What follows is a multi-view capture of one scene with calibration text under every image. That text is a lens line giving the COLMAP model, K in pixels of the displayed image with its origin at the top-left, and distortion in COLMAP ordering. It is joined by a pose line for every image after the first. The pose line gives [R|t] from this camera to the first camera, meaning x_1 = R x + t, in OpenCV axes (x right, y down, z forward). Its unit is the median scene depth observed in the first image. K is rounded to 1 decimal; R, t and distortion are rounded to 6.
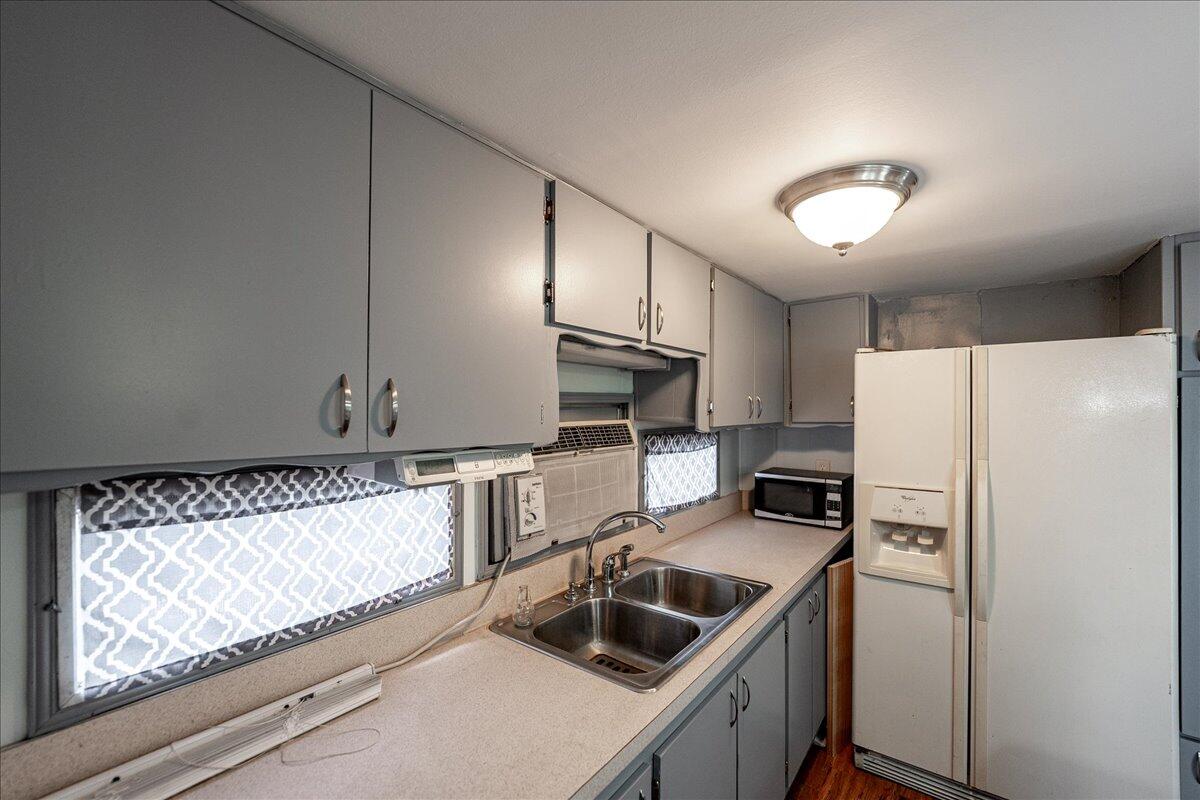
lens RADIAL K [[482.9, 0, 598.8], [0, 482.9, 410.8], [0, 0, 1]] dist [-0.014328, 0.000441]
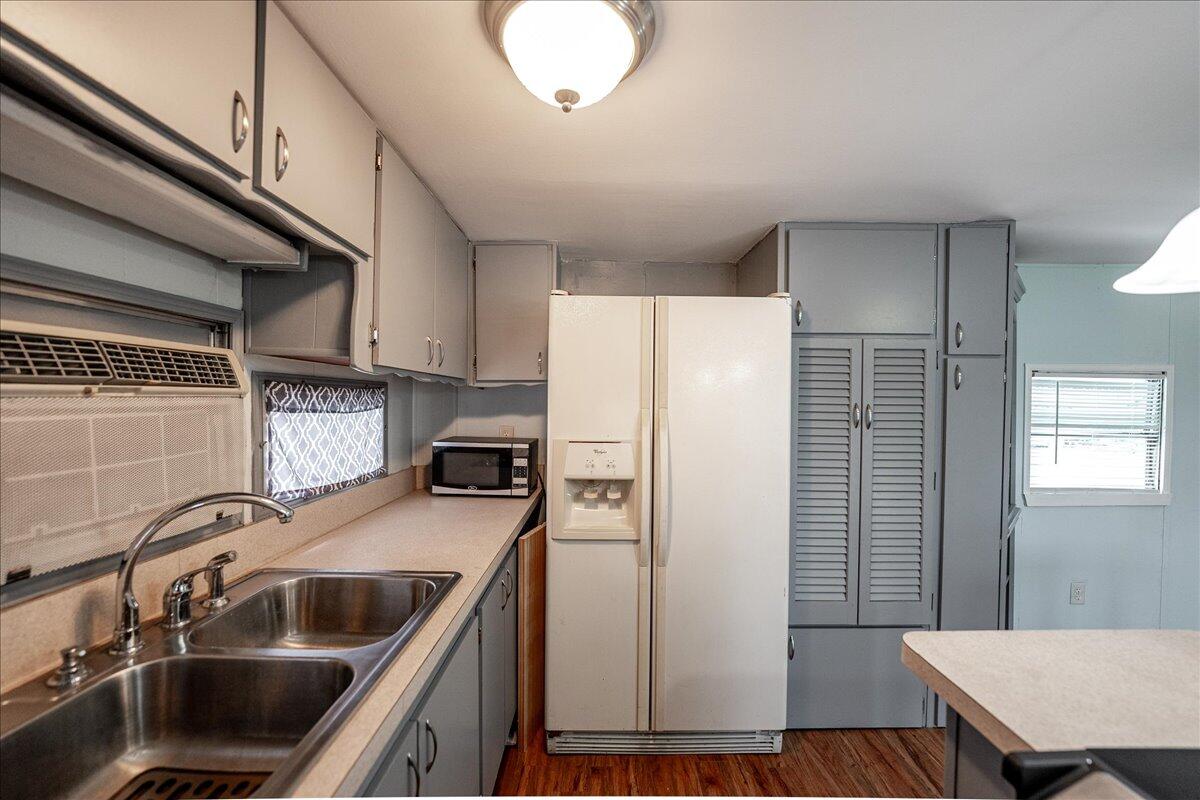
lens RADIAL K [[482.9, 0, 598.8], [0, 482.9, 410.8], [0, 0, 1]] dist [-0.014328, 0.000441]
pose [[0.790606, -0.000453, 0.612326, 0.062136], [-0.012635, 0.999775, 0.017053, 0.083977], [-0.612195, -0.021219, 0.790422, 0.249914]]
